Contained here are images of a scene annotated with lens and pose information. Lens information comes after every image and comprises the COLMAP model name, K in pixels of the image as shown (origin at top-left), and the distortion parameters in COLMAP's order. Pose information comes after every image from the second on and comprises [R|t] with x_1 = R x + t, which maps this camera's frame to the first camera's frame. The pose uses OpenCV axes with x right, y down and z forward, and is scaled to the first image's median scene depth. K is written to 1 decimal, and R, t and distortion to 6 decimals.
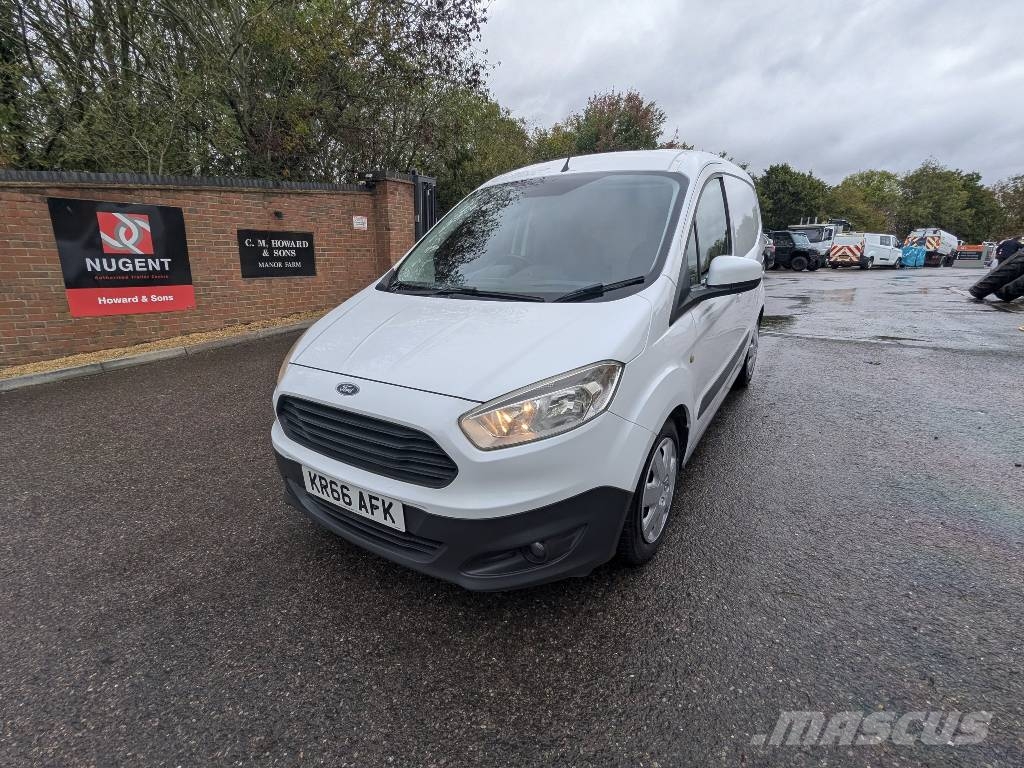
lens RADIAL K [[480.5, 0, 508.1], [0, 480.5, 384.1], [0, 0, 1]] dist [-0.000428, 0.001227]
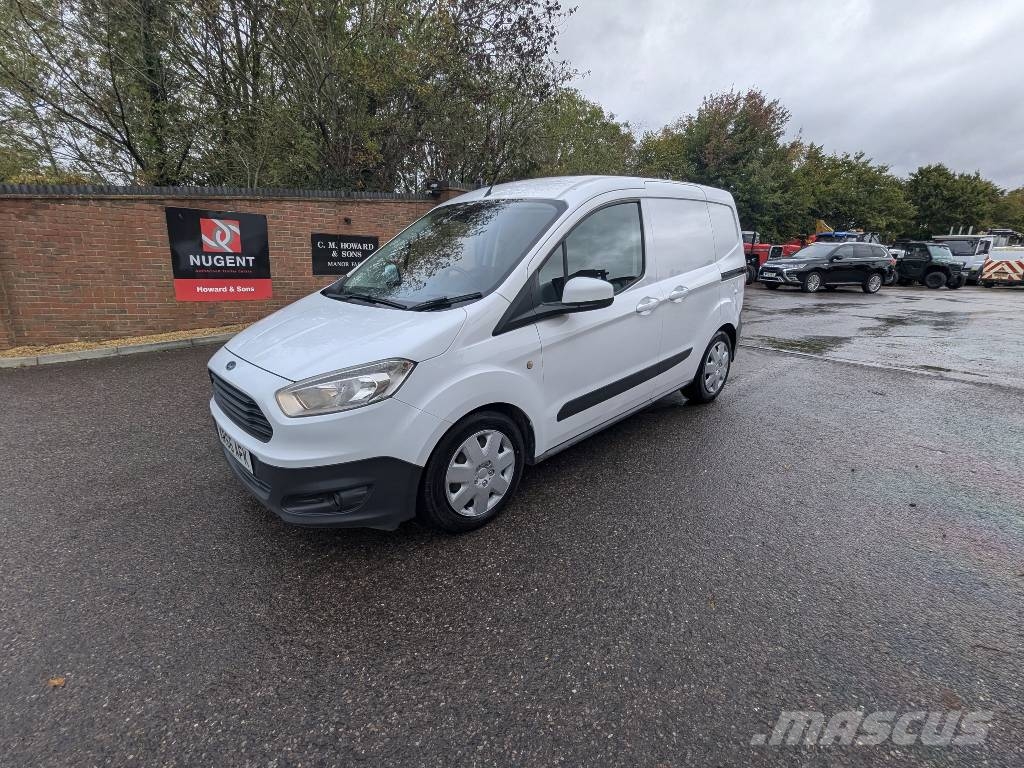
lens RADIAL K [[480.5, 0, 508.1], [0, 480.5, 384.1], [0, 0, 1]] dist [-0.000428, 0.001227]
pose [[0.974990, 0.084491, -0.205562, 0.204257], [-0.085263, 0.996345, 0.005117, -0.003173], [0.205243, 0.012537, 0.978631, -0.049214]]
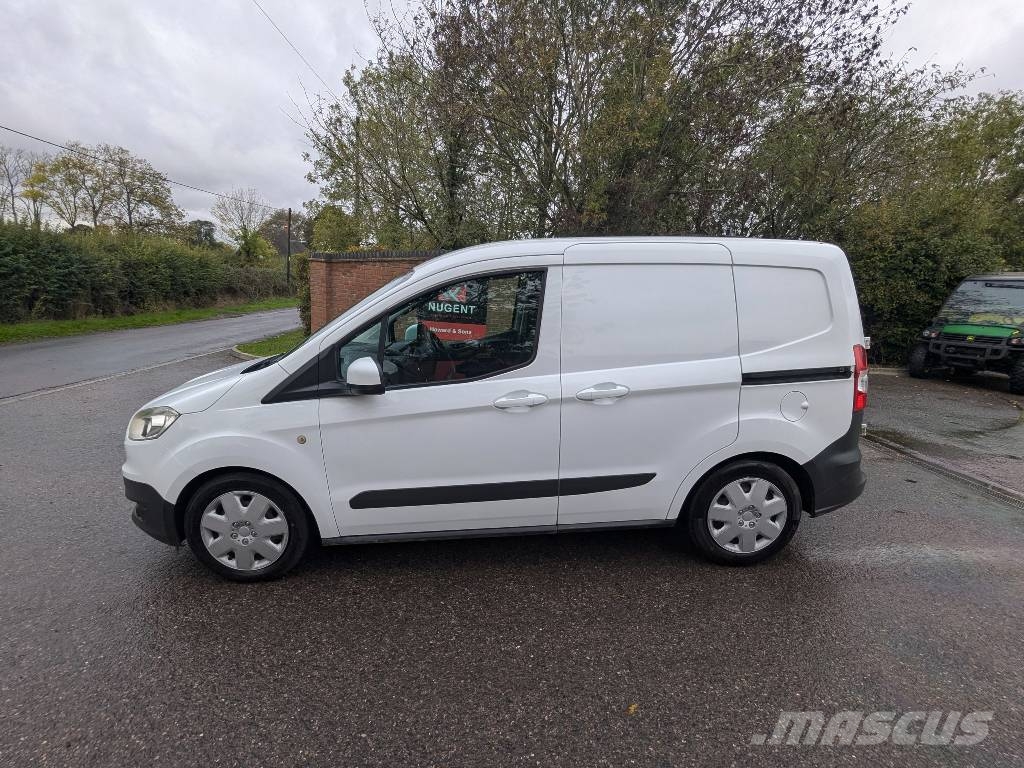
lens RADIAL K [[483.1, 0, 508.1], [0, 483.1, 379.2], [0, 0, 1]] dist [0.001525, 0.001110]
pose [[0.598674, 0.189711, -0.778203, 0.544008], [-0.266751, 0.963310, 0.029624, -0.125351], [0.755271, 0.189852, 0.627314, 0.223452]]
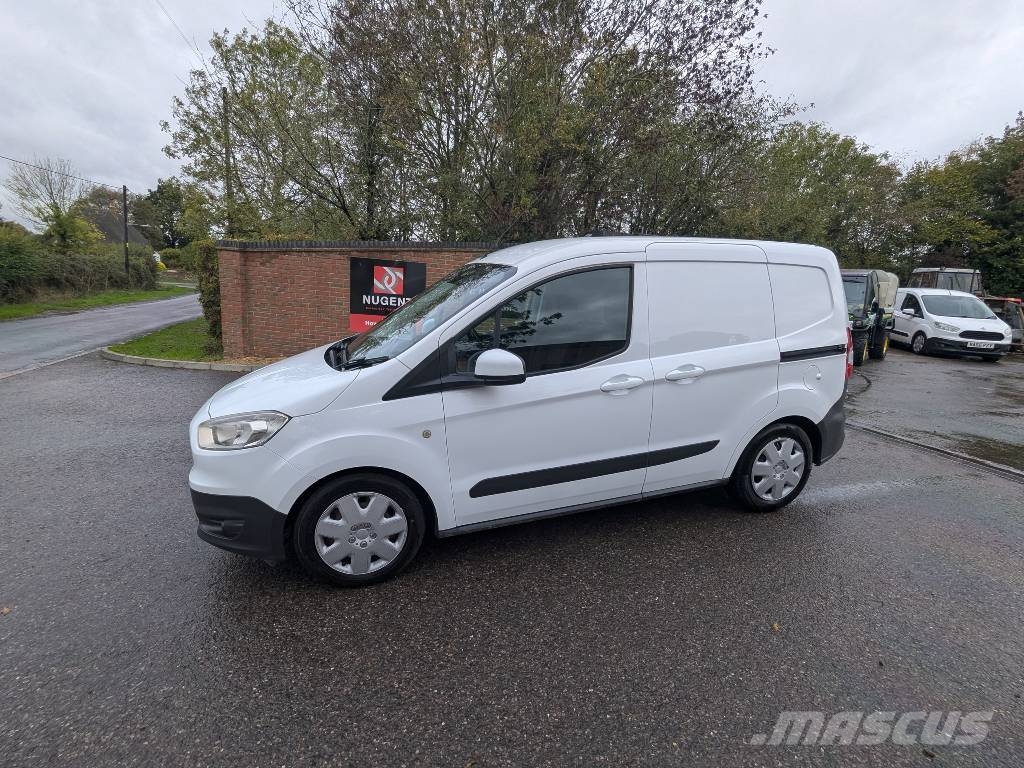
lens RADIAL K [[480.5, 0, 508.1], [0, 480.5, 384.1], [0, 0, 1]] dist [-0.000428, 0.001227]
pose [[0.783898, 0.174452, -0.595878, 0.420643], [-0.222339, 0.974944, -0.007066, -0.071841], [0.579715, 0.138025, 0.803044, 0.069316]]
